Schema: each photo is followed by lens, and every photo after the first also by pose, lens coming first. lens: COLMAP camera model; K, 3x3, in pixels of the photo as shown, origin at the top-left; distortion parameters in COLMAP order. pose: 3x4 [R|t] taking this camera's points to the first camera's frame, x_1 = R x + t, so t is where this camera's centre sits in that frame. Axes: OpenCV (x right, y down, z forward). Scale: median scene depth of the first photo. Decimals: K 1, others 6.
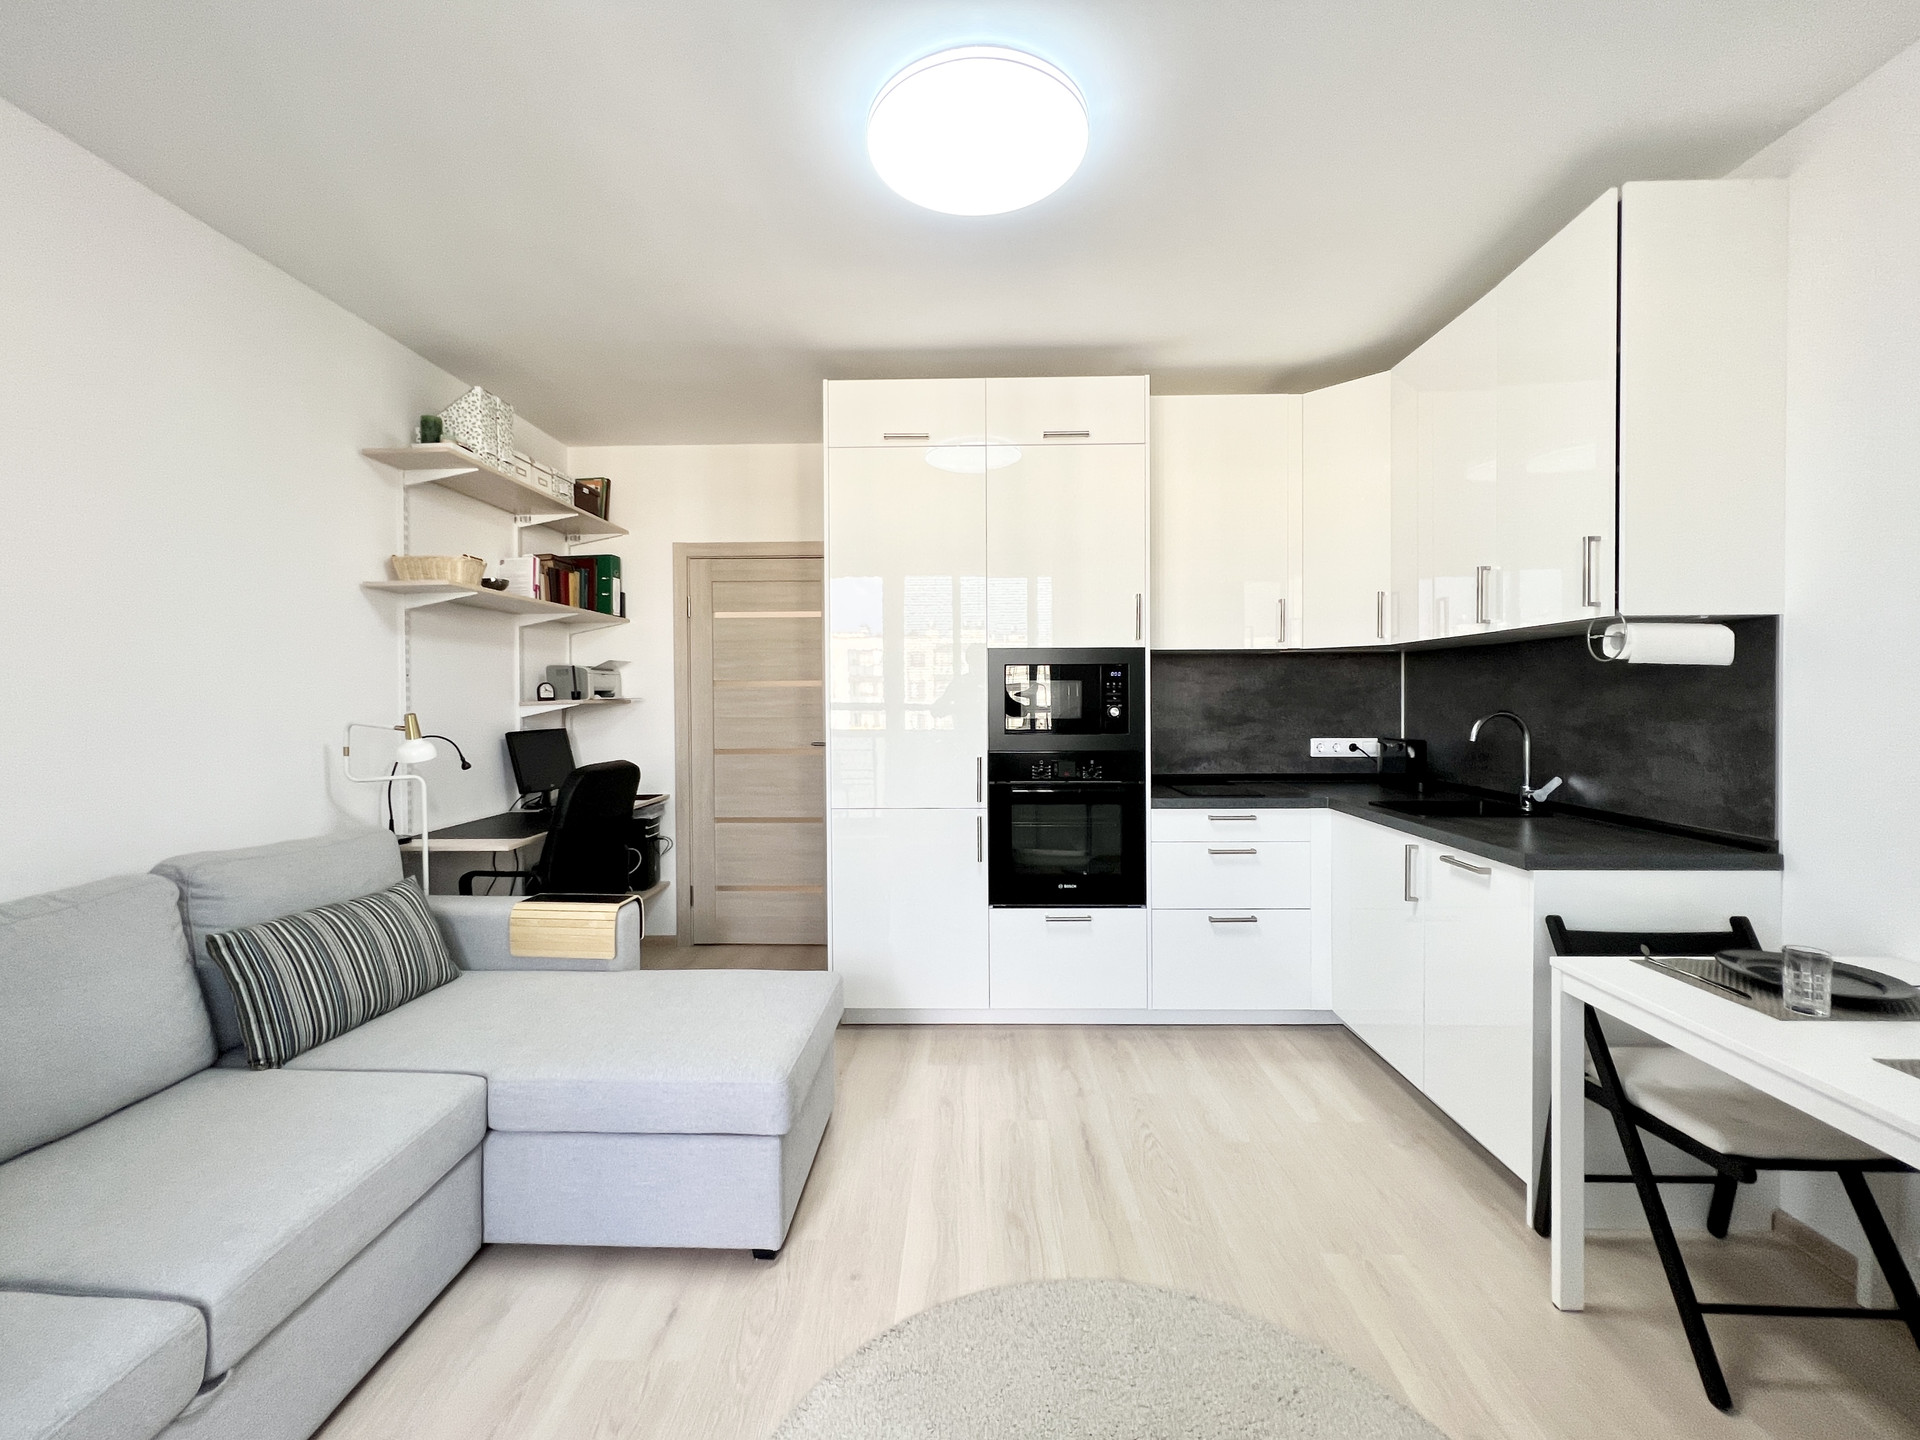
lens RADIAL K [[802.6, 0, 946.0], [0, 802.6, 707.8], [0, 0, 1]] dist [-0.001004, 0.000046]
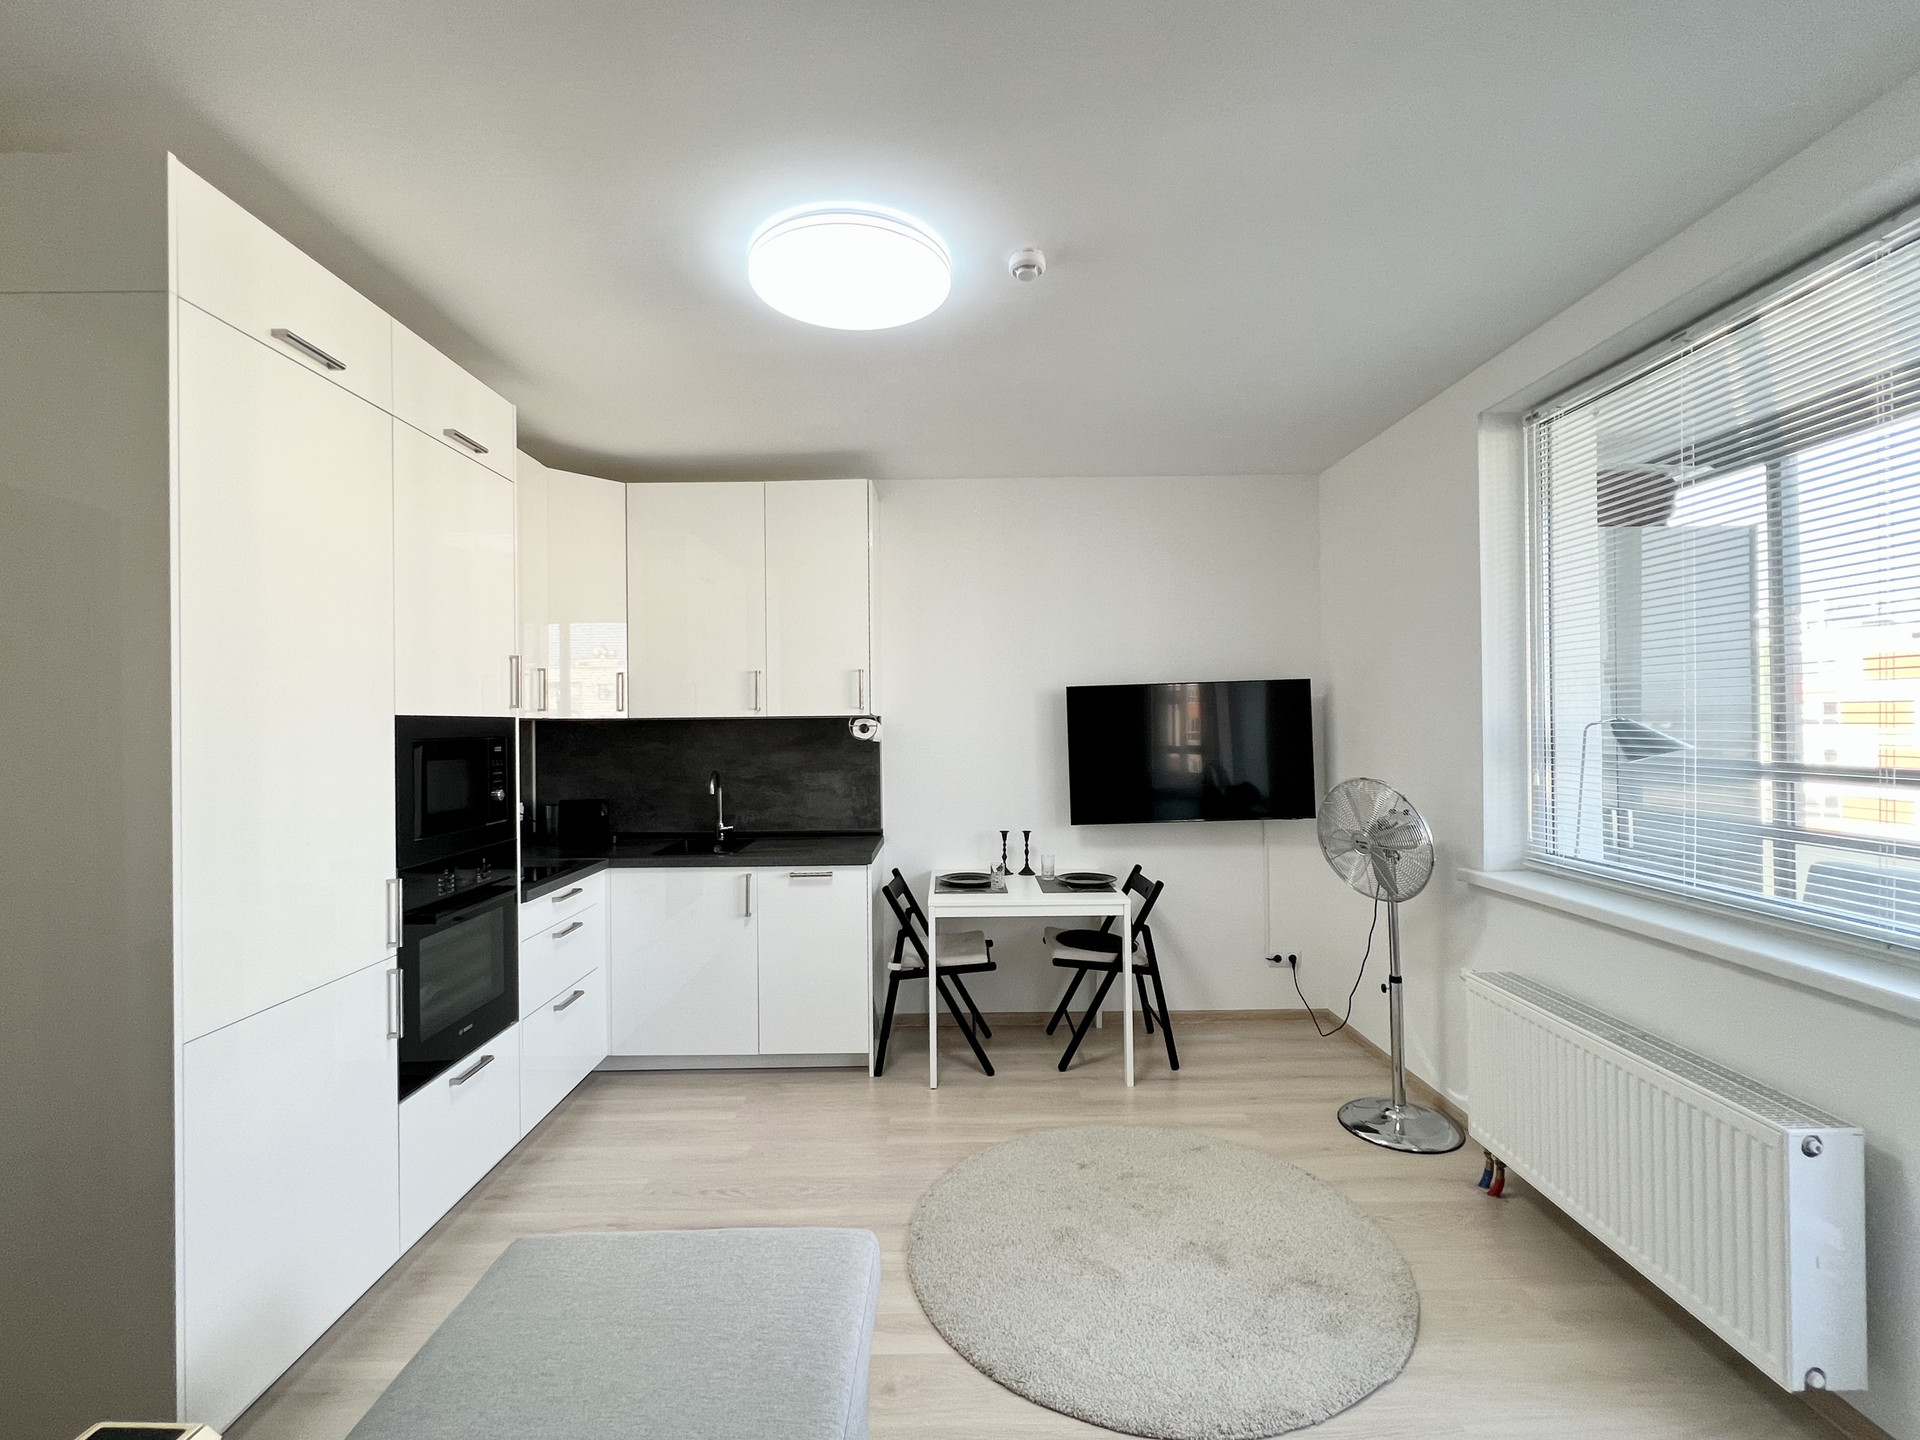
lens RADIAL K [[847.1, 0, 960.0], [0, 847.1, 720.0], [0, 0, 1]] dist [-0.000484, 0.000026]
pose [[-0.044537, 0.010764, 0.998950, -0.682689], [0.027088, 0.999587, -0.009563, -0.051026], [-0.998640, 0.026634, -0.044810, 0.564096]]
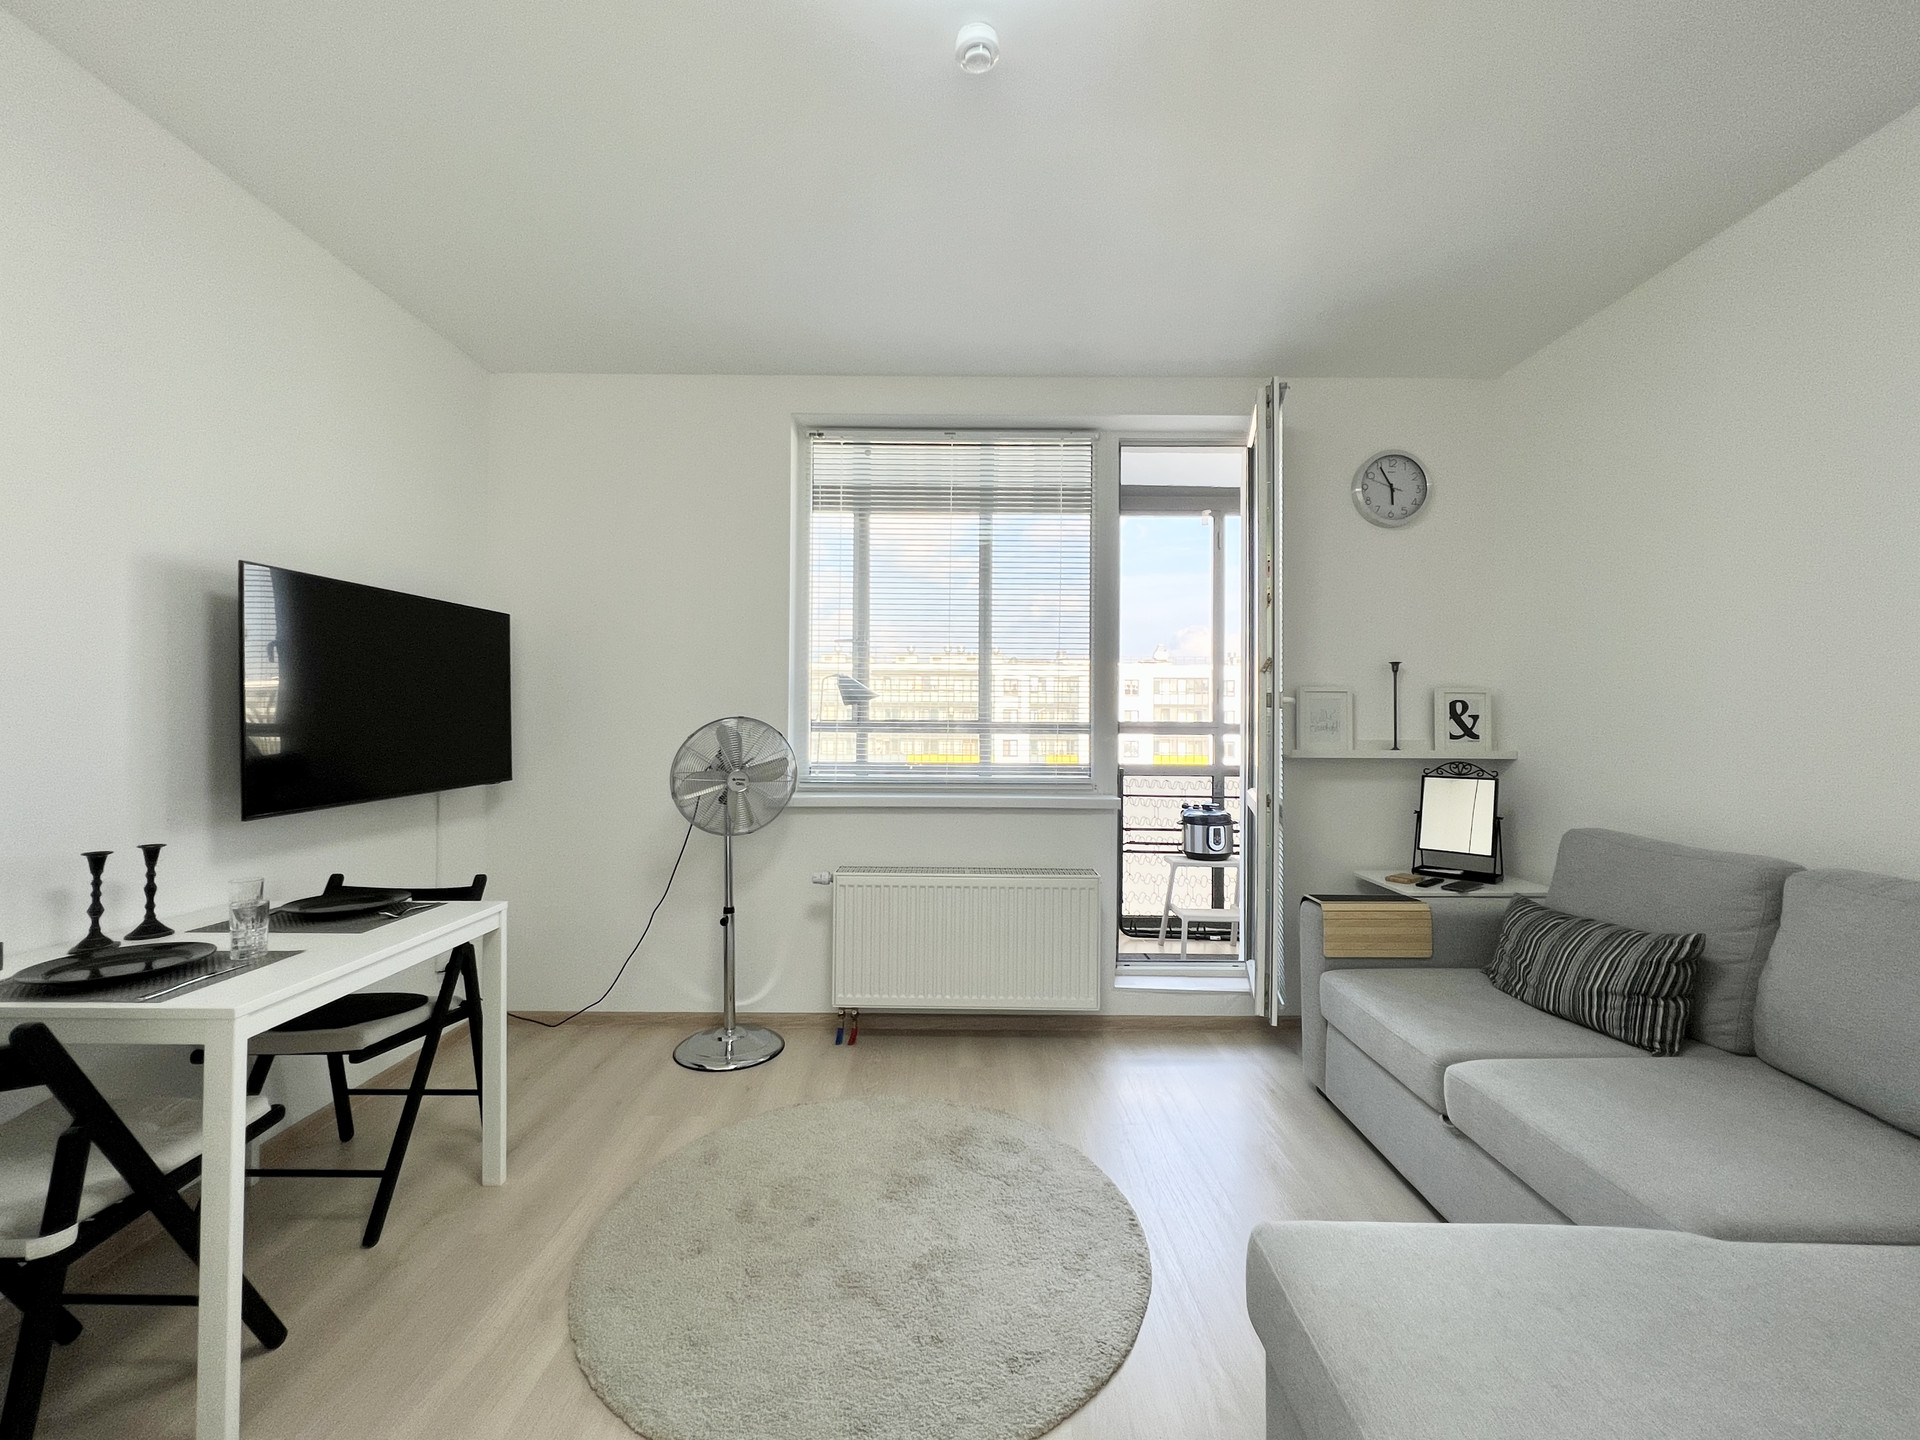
lens RADIAL K [[800.9, 0, 951.8], [0, 800.9, 719.4], [0, 0, 1]] dist [0.000446, 0.000074]
pose [[-0.999600, 0.000100, -0.028276, 0.045319], [-0.000226, 0.999934, 0.011521, 0.010459], [0.028275, 0.011523, -0.999534, 1.011458]]
